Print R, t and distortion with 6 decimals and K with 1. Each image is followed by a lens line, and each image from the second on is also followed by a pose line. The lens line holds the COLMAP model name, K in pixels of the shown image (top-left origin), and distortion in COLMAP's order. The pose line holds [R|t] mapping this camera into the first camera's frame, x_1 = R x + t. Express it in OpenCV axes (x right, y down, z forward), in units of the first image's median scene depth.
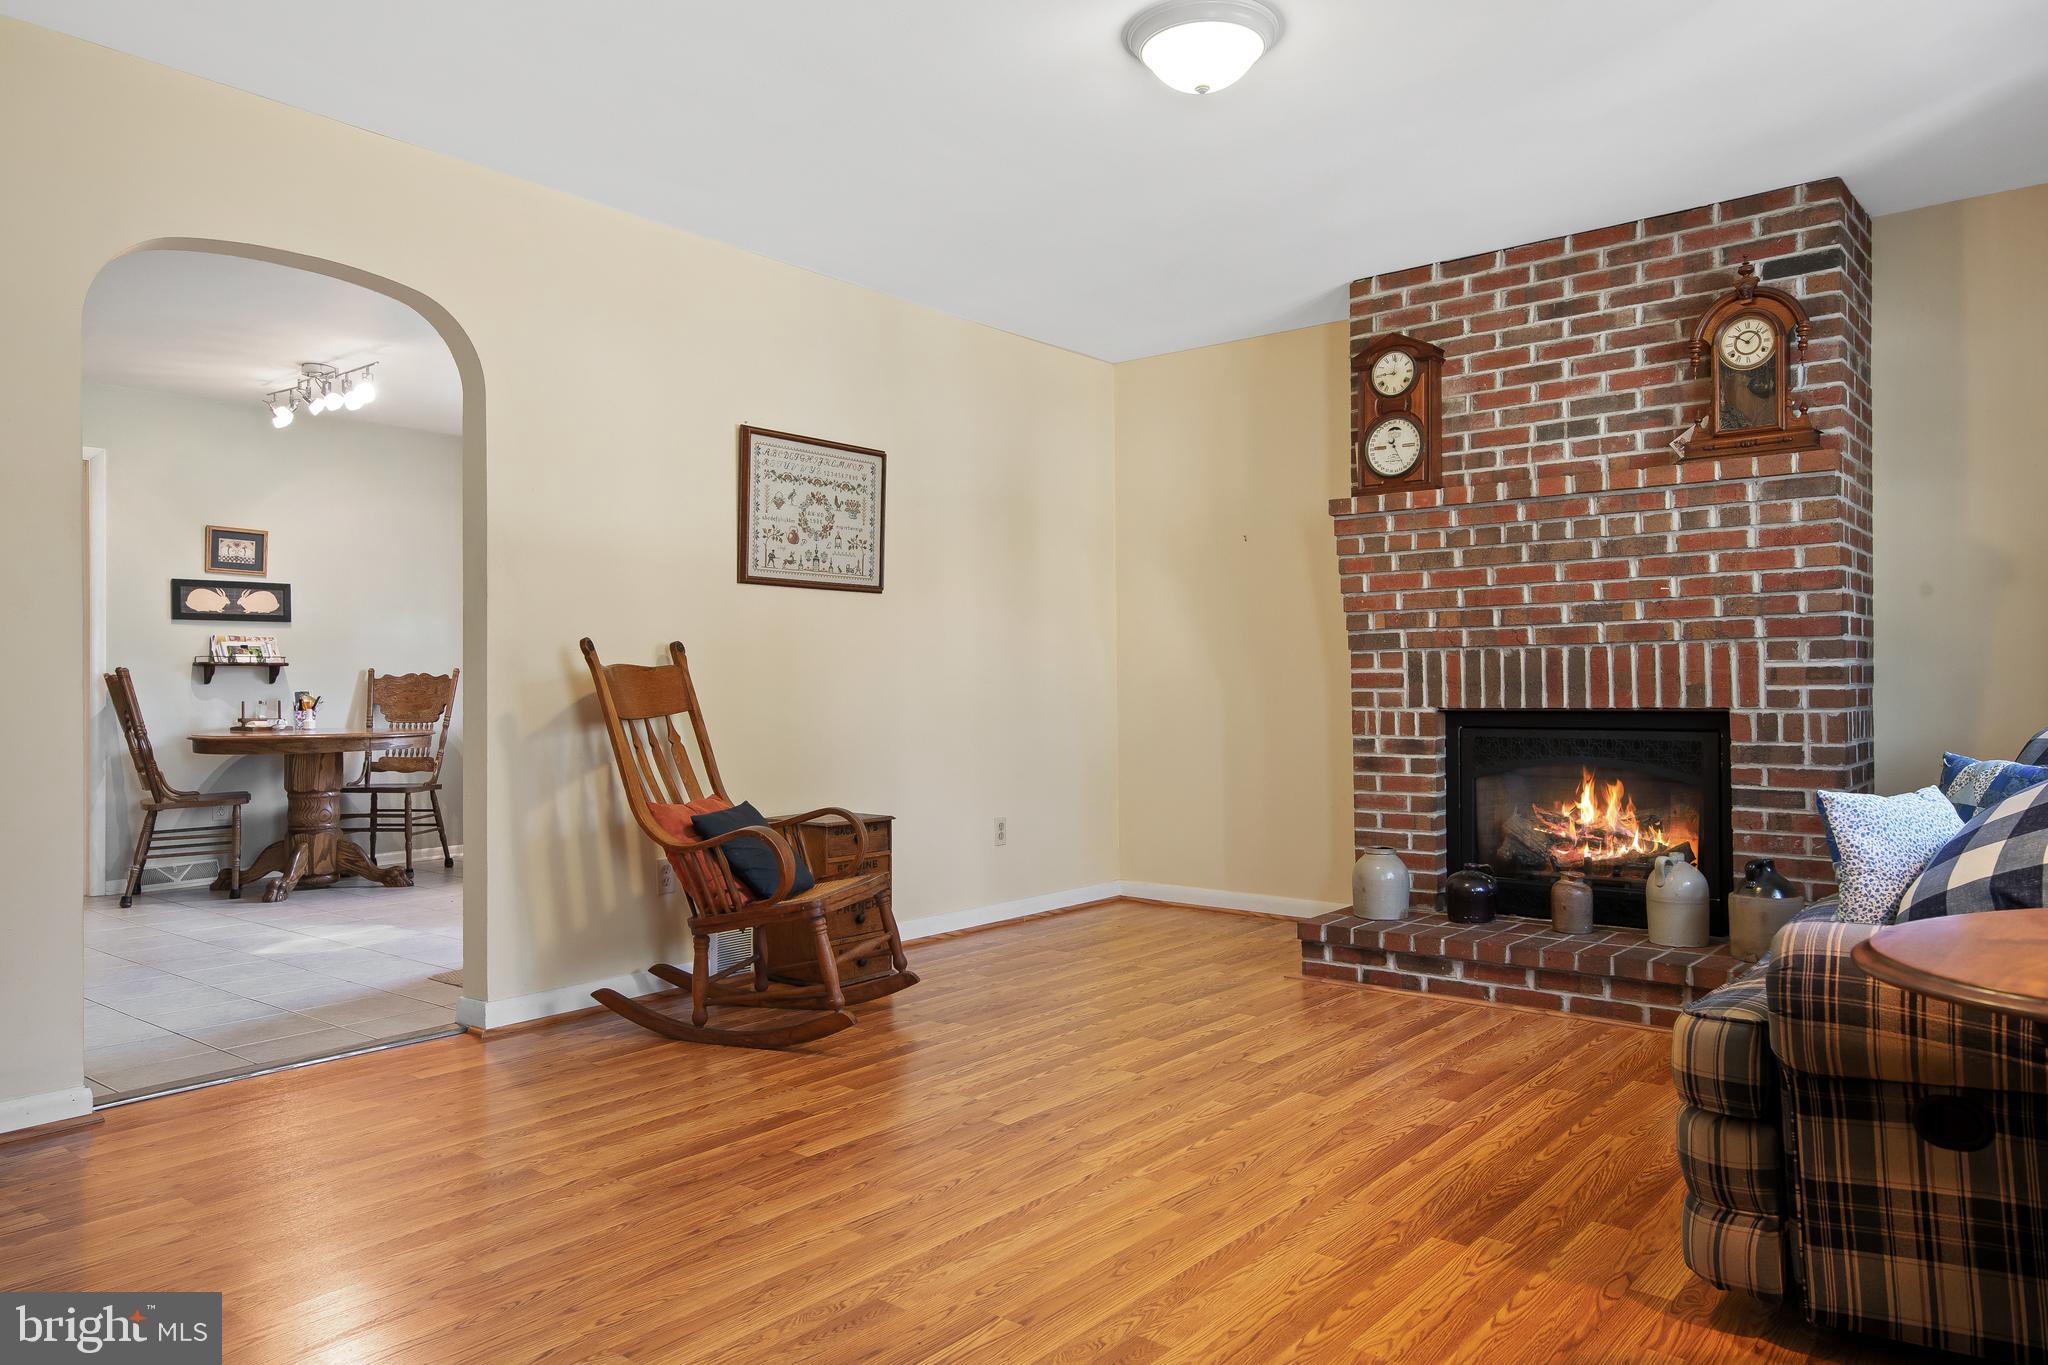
lens RADIAL K [[1357.0, 0, 1024.5], [0, 1357.0, 684.3], [0, 0, 1]] dist [0.024171, 0.003550]
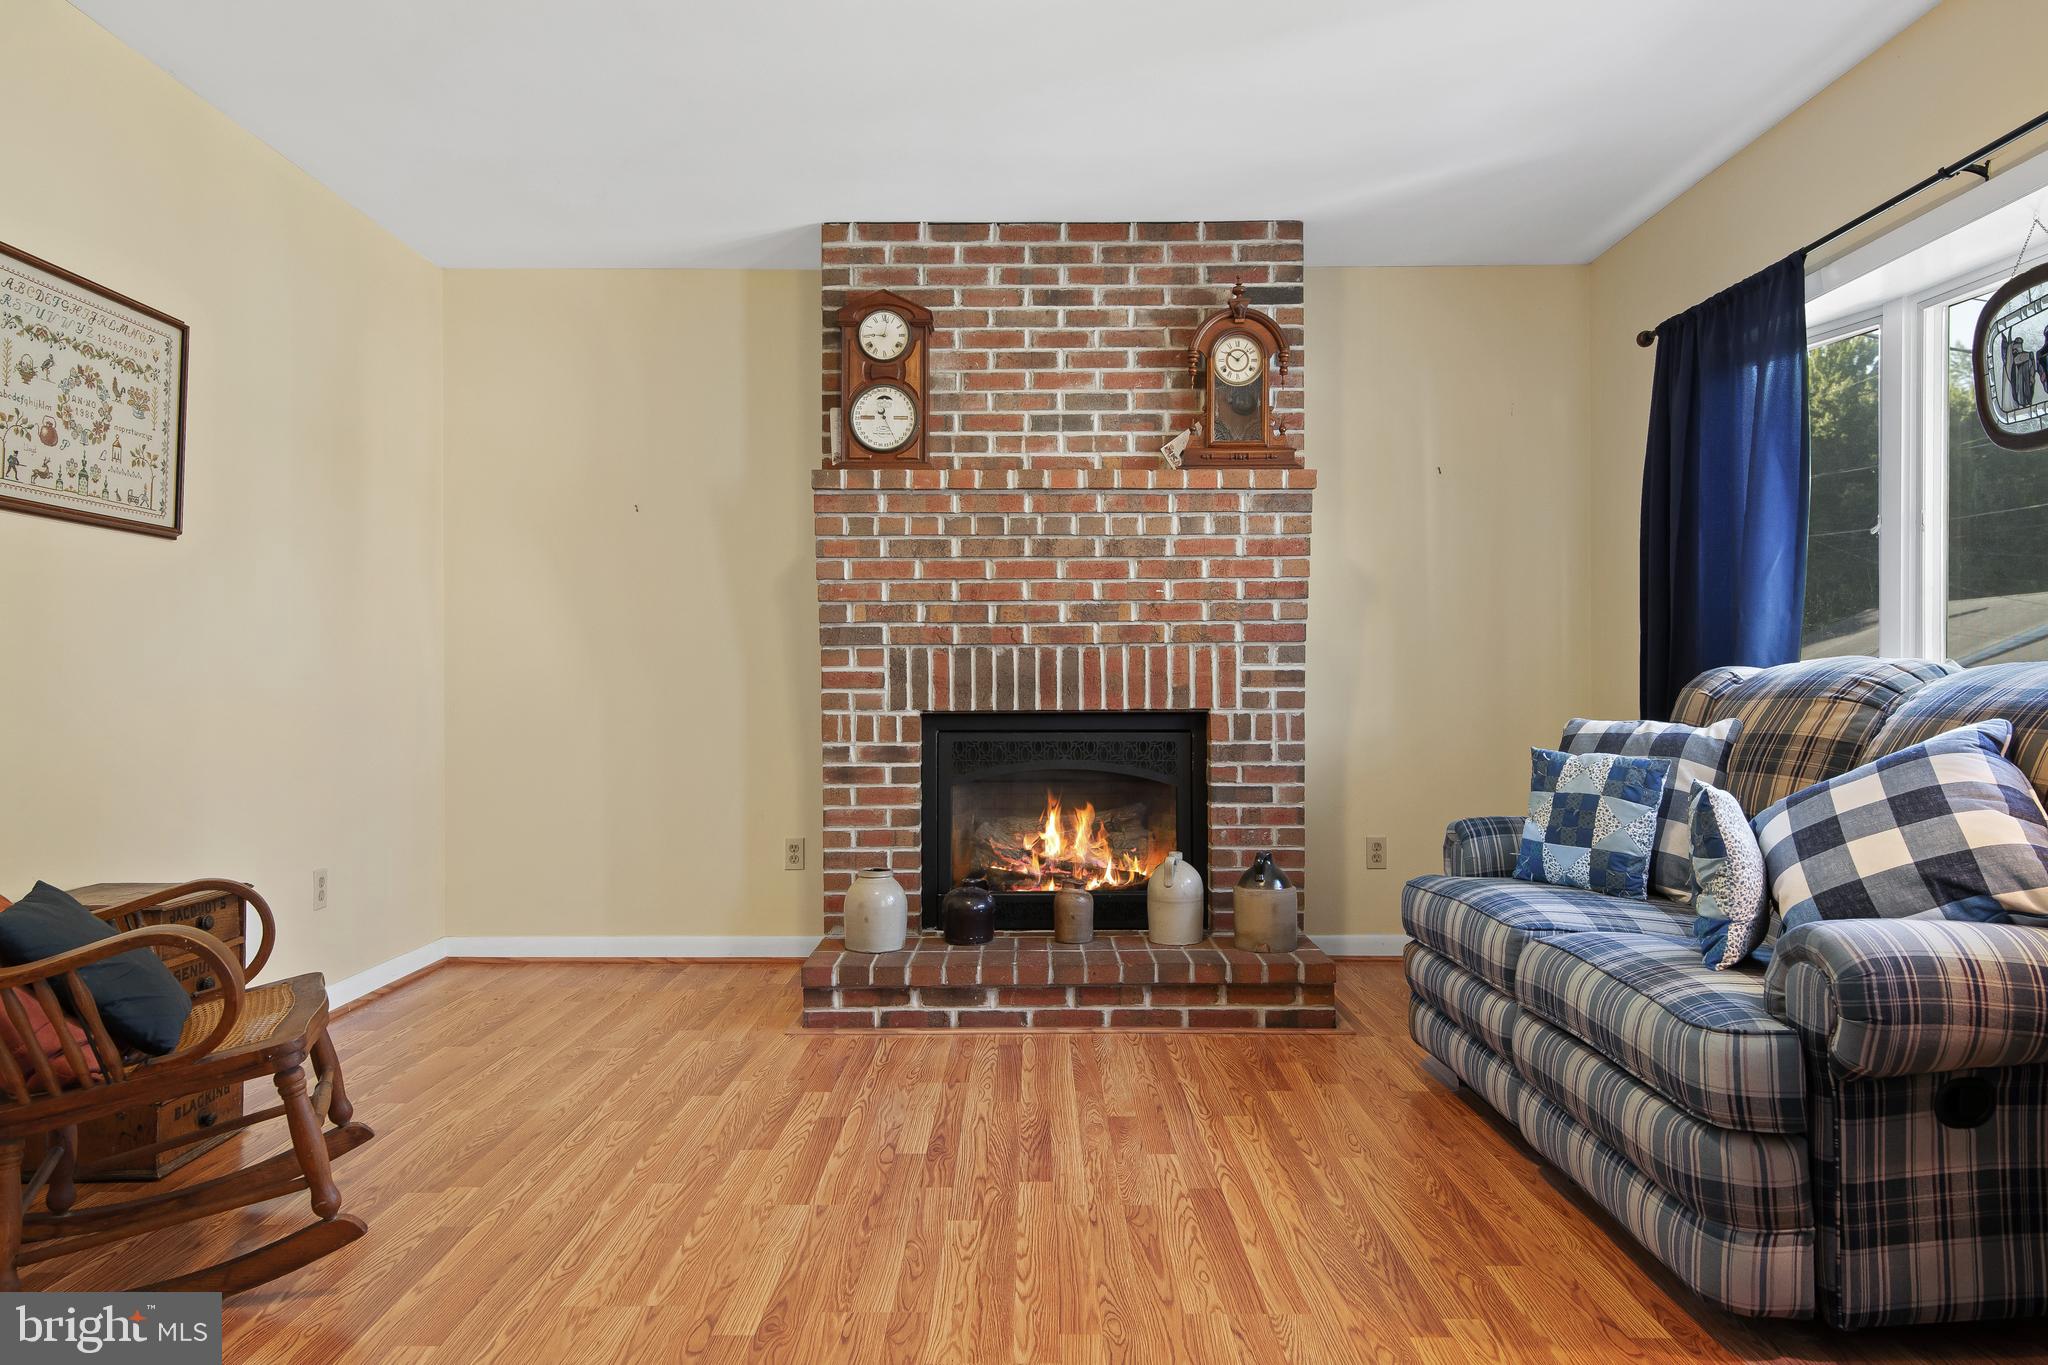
lens RADIAL K [[1357.0, 0, 1027.2], [0, 1357.0, 681.2], [0, 0, 1]] dist [0.024171, 0.003550]
pose [[0.777063, 0.007738, 0.629375, -0.245345], [-0.004744, 0.999968, -0.006438, 0.003591], [-0.629404, 0.002017, 0.777075, 0.287027]]
